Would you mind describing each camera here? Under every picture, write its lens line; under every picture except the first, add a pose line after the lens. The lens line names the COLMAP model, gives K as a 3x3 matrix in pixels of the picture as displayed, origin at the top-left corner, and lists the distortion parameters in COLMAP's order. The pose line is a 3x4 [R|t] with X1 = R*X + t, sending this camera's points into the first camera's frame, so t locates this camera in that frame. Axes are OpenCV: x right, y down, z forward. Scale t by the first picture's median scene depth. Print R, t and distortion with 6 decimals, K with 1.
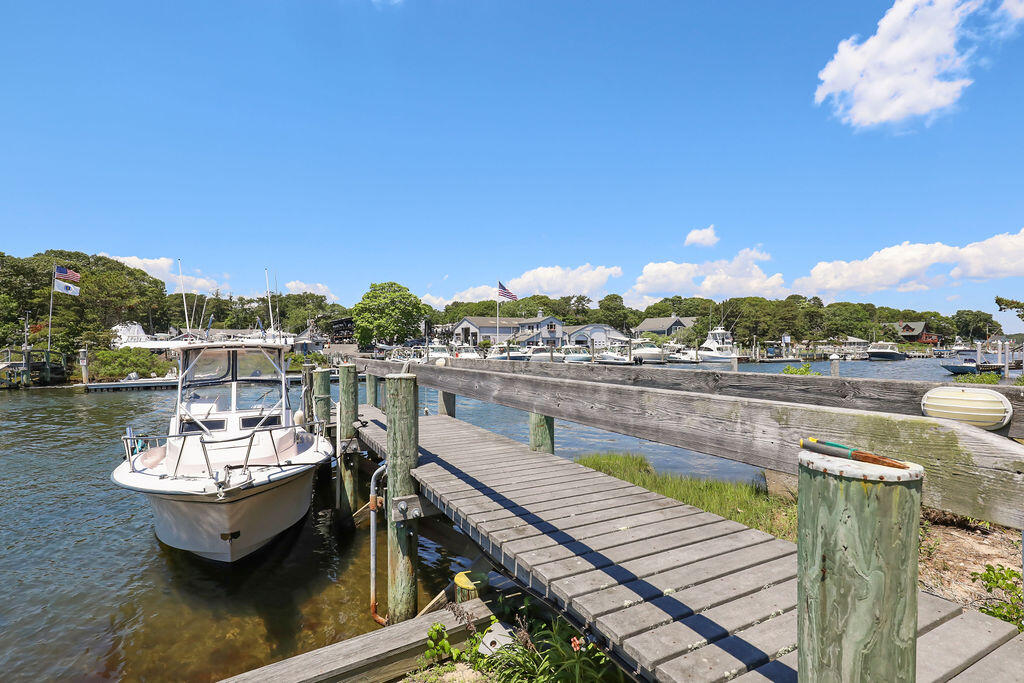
lens RADIAL K [[489.5, 0, 513.6], [0, 489.5, 344.7], [0, 0, 1]] dist [-0.000477, -0.000083]
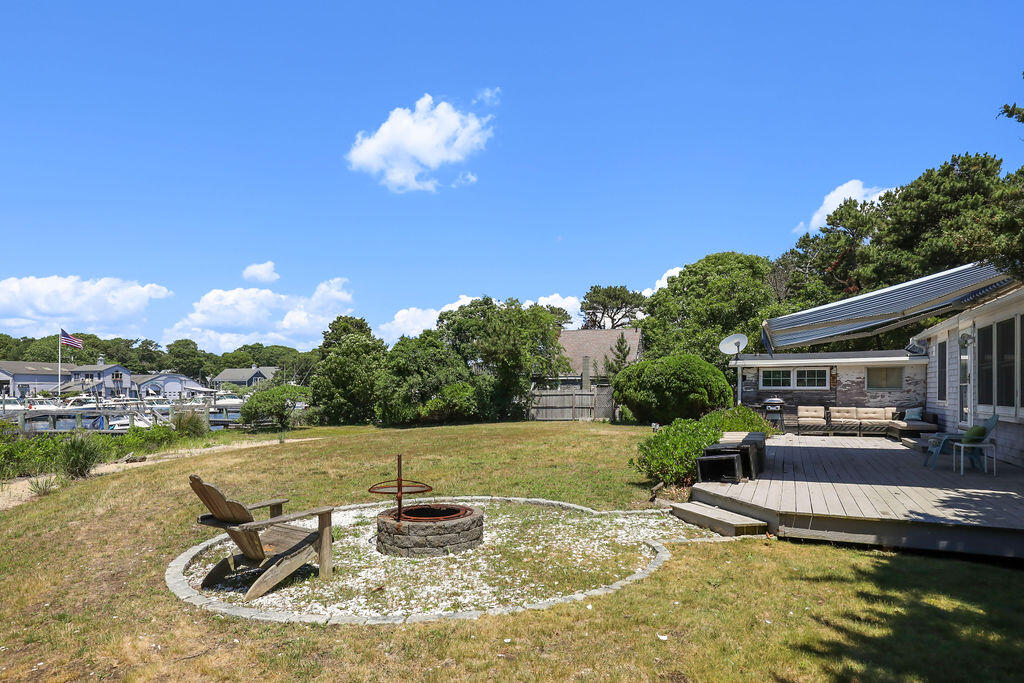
lens RADIAL K [[587.9, 0, 515.8], [0, 587.9, 393.5], [0, 0, 1]] dist [0.001005, -0.000350]
pose [[0.743271, 0.002056, 0.668988, -0.098892], [-0.003590, 0.999993, 0.000916, -0.006375], [-0.668981, -0.003082, 0.743273, -0.311722]]
